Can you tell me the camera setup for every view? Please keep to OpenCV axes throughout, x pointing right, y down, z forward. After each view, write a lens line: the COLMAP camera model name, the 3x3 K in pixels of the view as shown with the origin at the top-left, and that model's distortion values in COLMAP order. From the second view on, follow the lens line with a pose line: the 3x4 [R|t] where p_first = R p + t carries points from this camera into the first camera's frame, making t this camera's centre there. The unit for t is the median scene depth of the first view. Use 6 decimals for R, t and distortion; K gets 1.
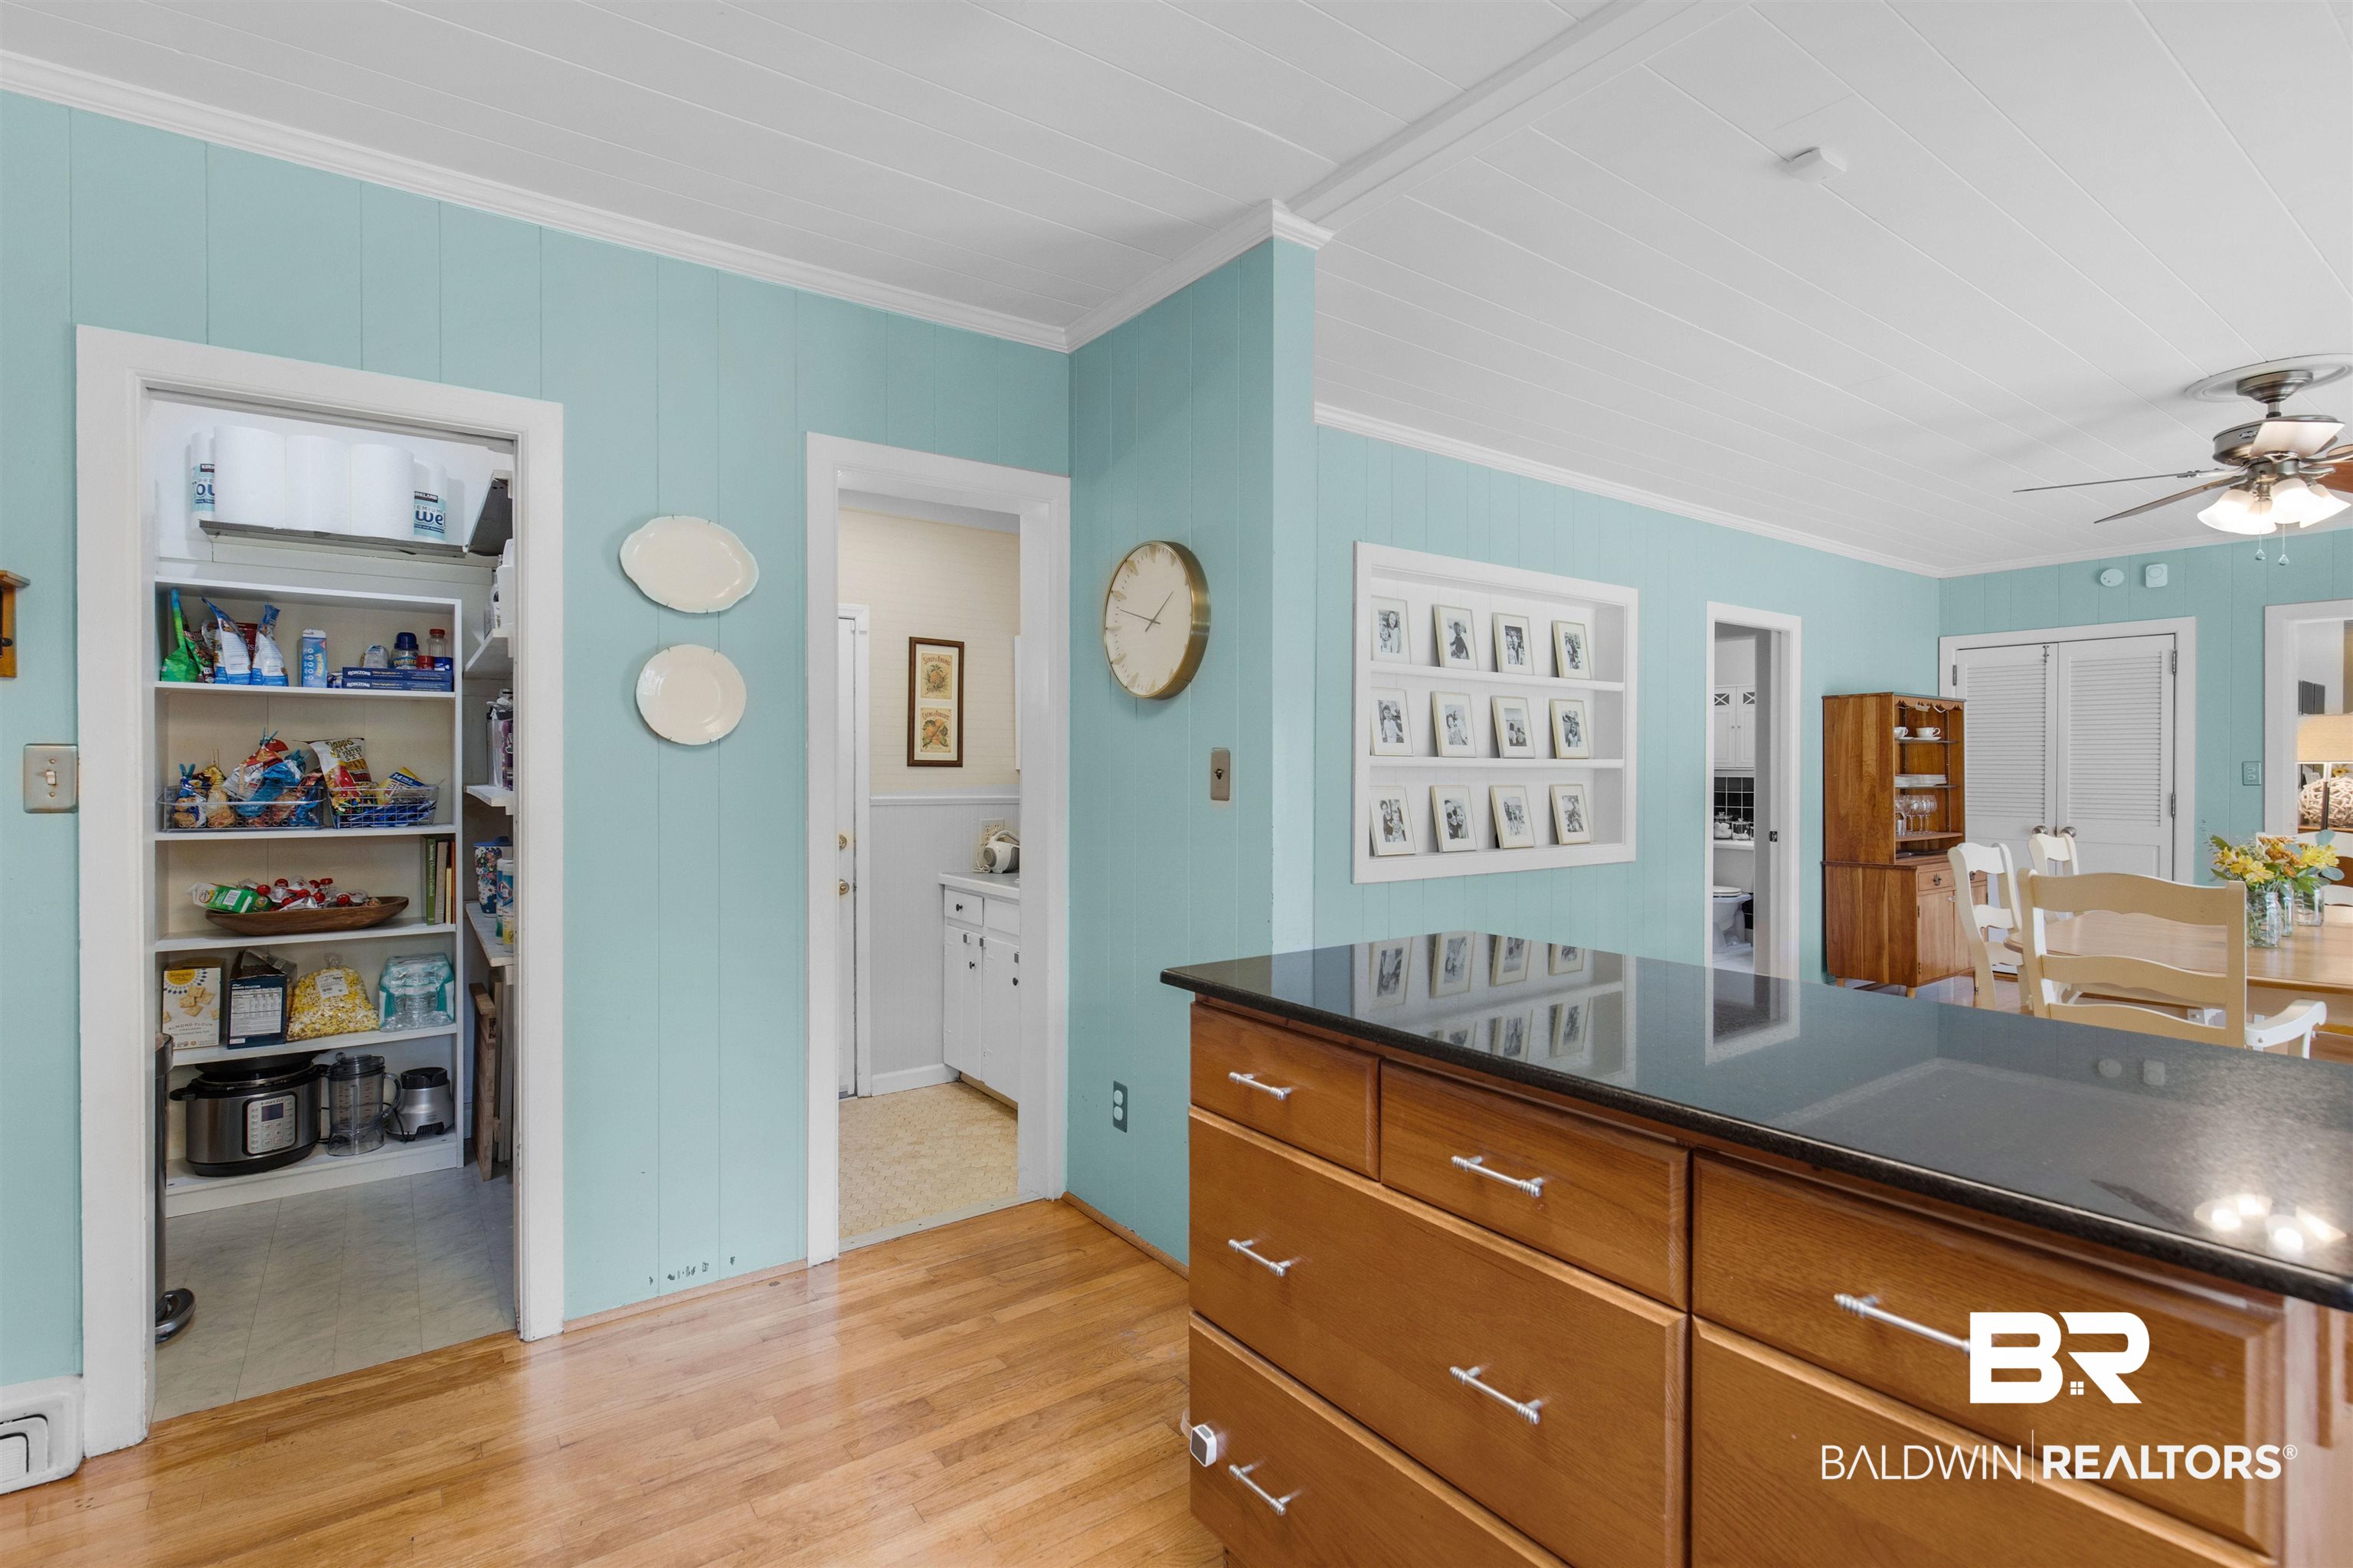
lens RADIAL K [[1081.7, 0, 1173.3], [0, 1081.7, 783.9], [0, 0, 1]] dist [0.008047, -0.000636]
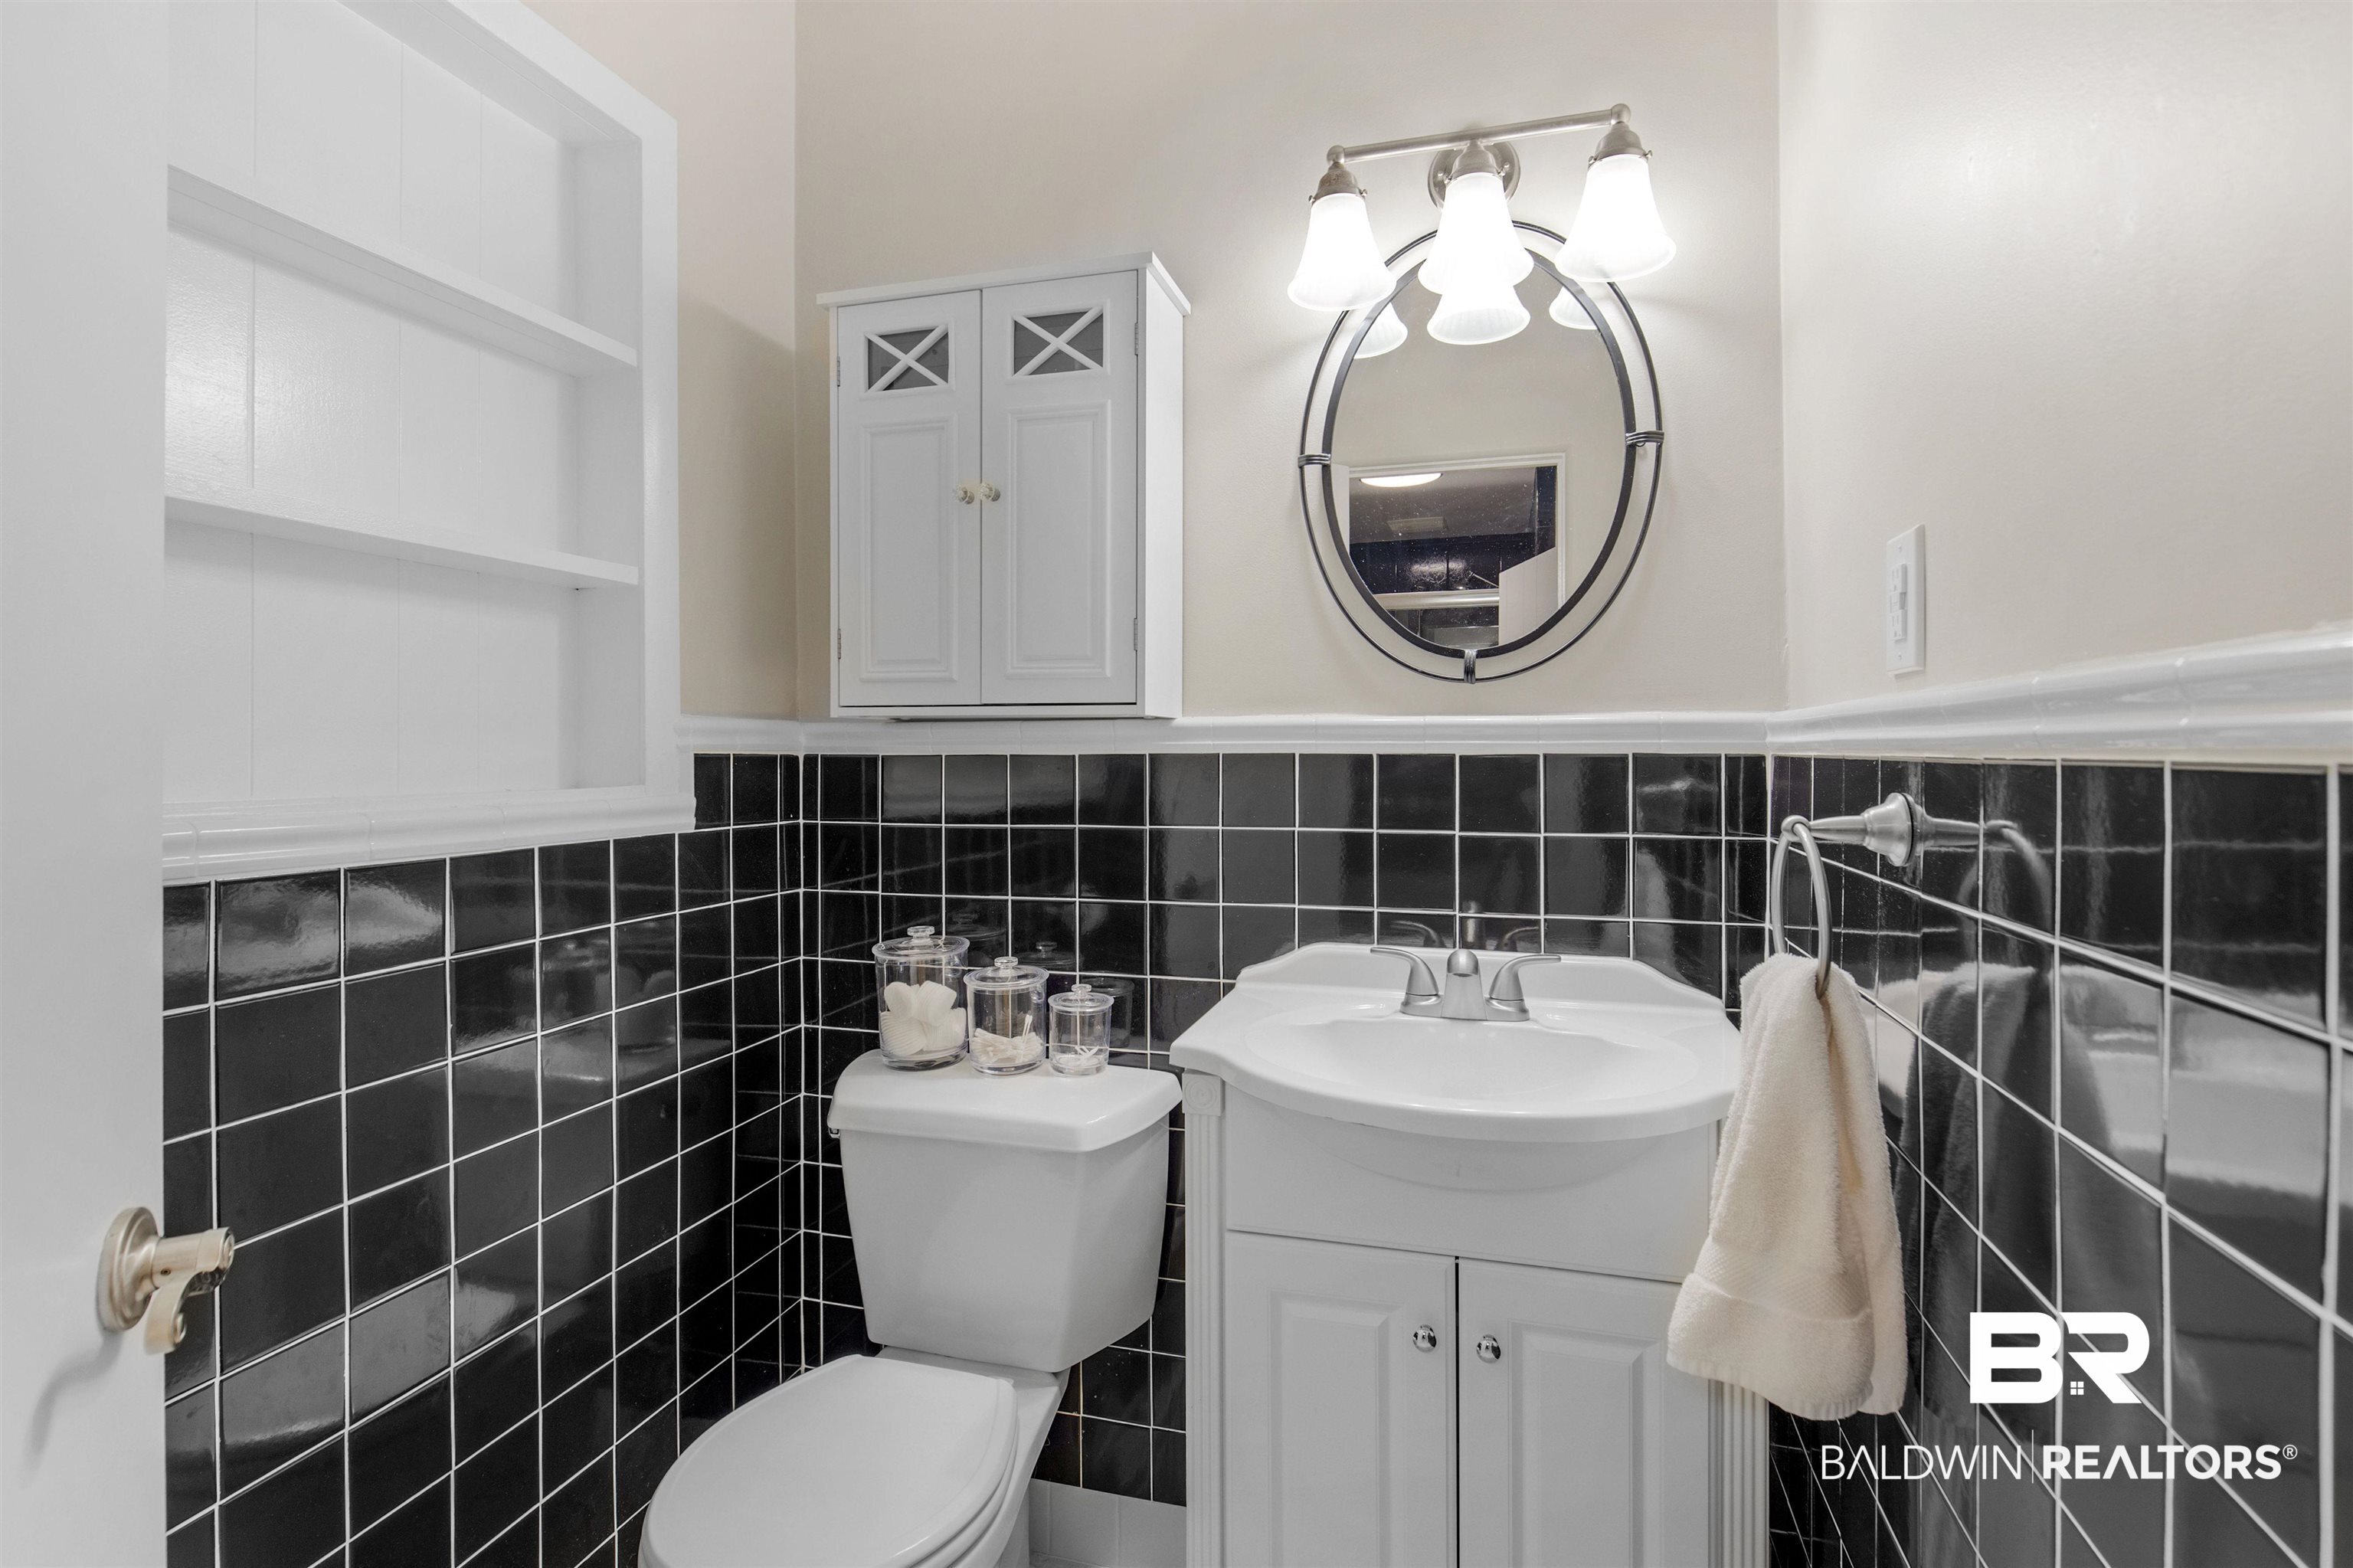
lens RADIAL K [[1081.7, 0, 1182.1], [0, 1081.7, 771.0], [0, 0, 1]] dist [0.008047, -0.000636]
pose [[0.787183, -0.009811, 0.616641, 0.426740], [0.005338, 0.999944, 0.009094, -0.003697], [-0.616696, -0.003867, 0.787192, 0.823842]]
